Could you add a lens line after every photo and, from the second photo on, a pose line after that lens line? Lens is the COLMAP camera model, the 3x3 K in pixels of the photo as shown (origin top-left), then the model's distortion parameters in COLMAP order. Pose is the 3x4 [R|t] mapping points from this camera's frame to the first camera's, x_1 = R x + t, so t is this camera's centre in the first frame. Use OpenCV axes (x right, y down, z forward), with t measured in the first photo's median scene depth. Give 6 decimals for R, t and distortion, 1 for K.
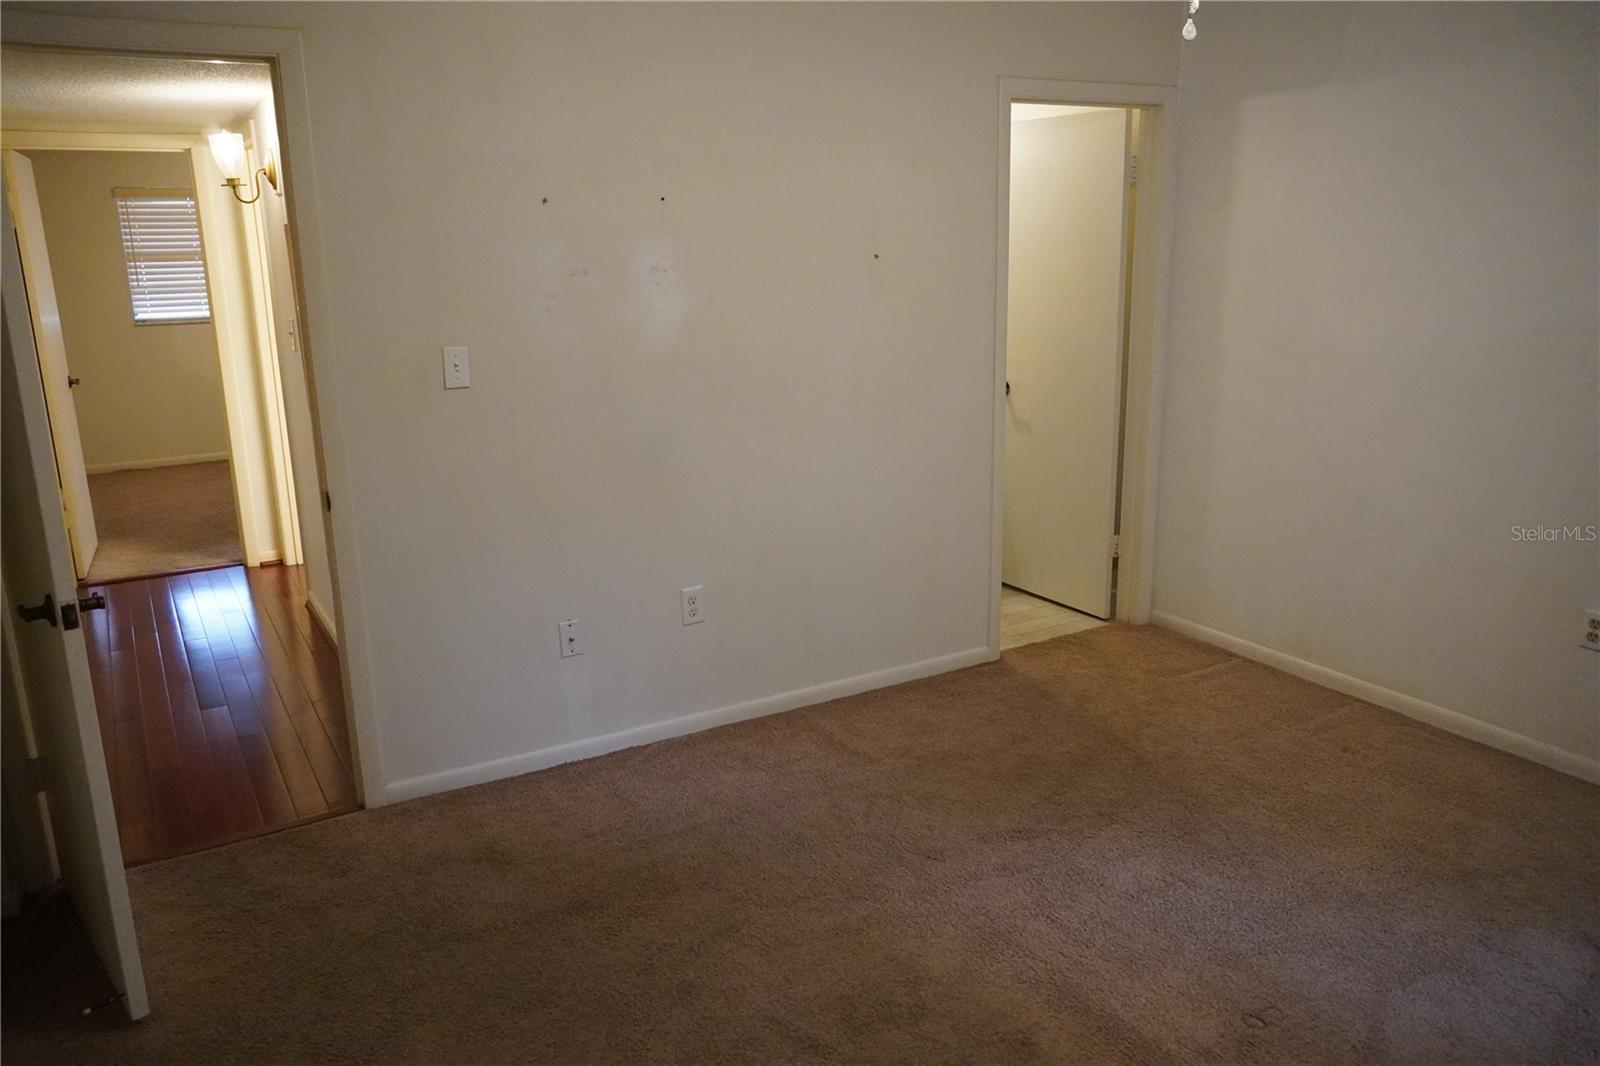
lens RADIAL K [[1181.6, 0, 800.0], [0, 1181.6, 533.0], [0, 0, 1]] dist [-0.053786, 0.054369]
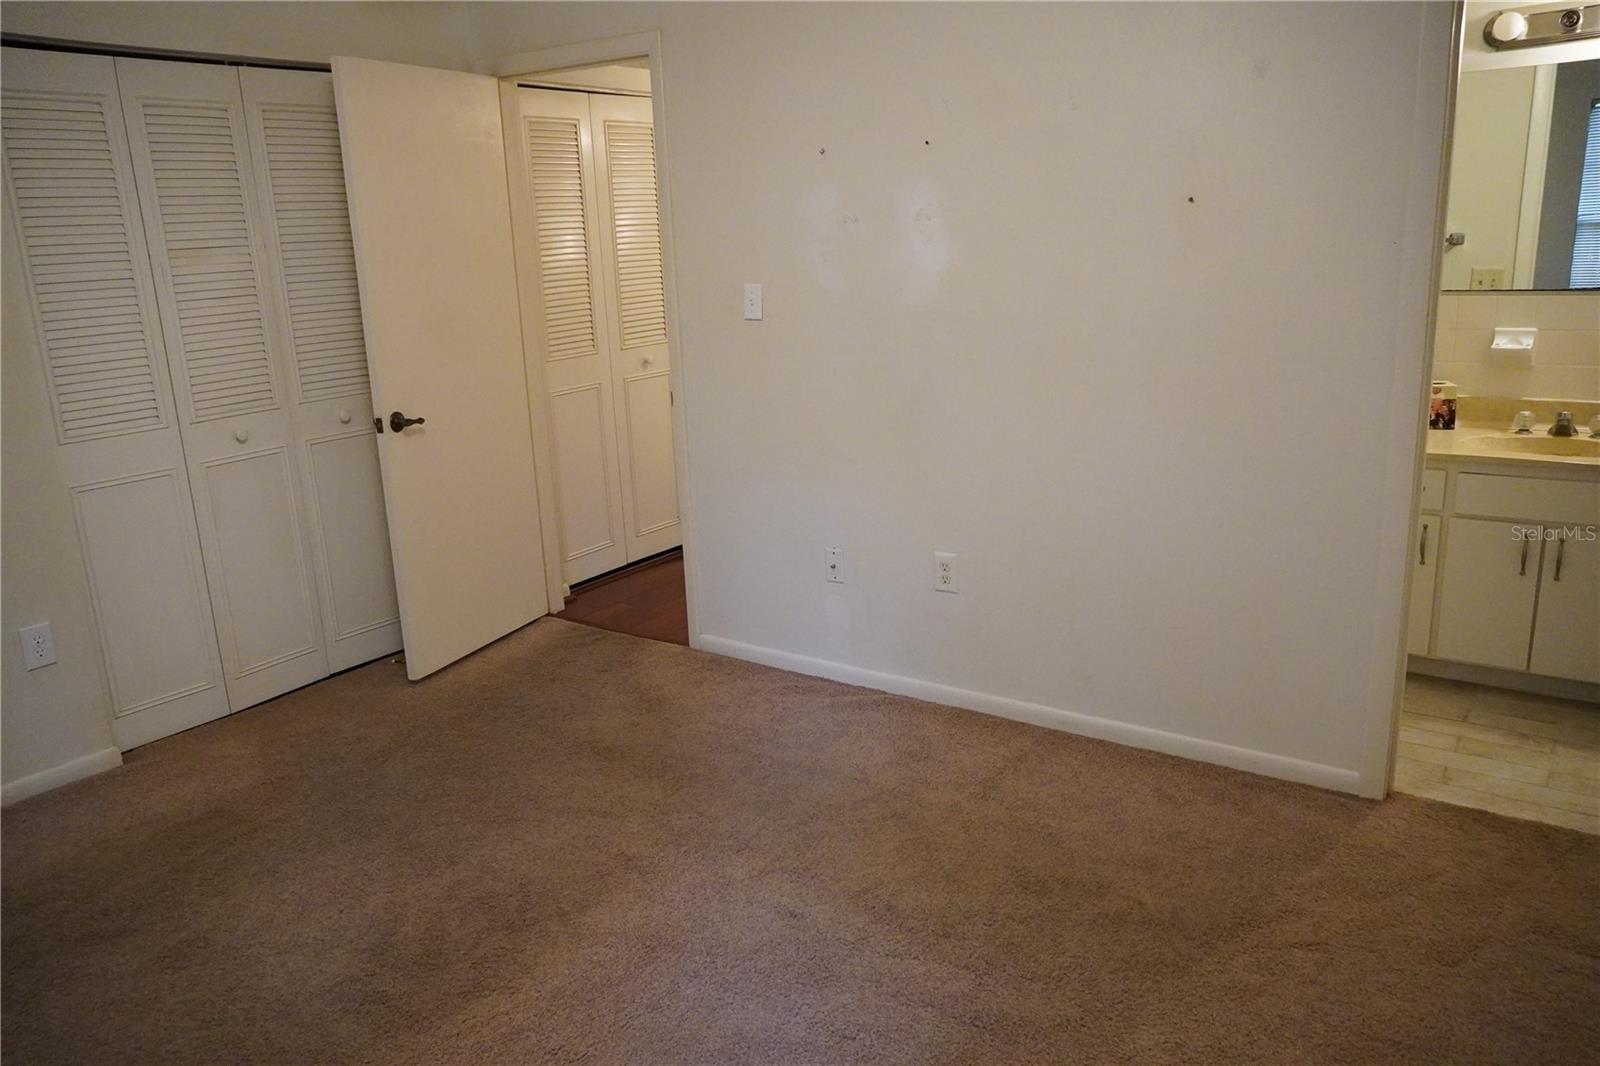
lens RADIAL K [[1181.6, 0, 800.0], [0, 1181.6, 533.0], [0, 0, 1]] dist [-0.053786, 0.054369]
pose [[0.421975, 0.233548, -0.876010, 0.742138], [-0.189736, 0.967602, 0.166570, -0.114339], [0.886531, 0.095922, 0.452616, 0.499052]]
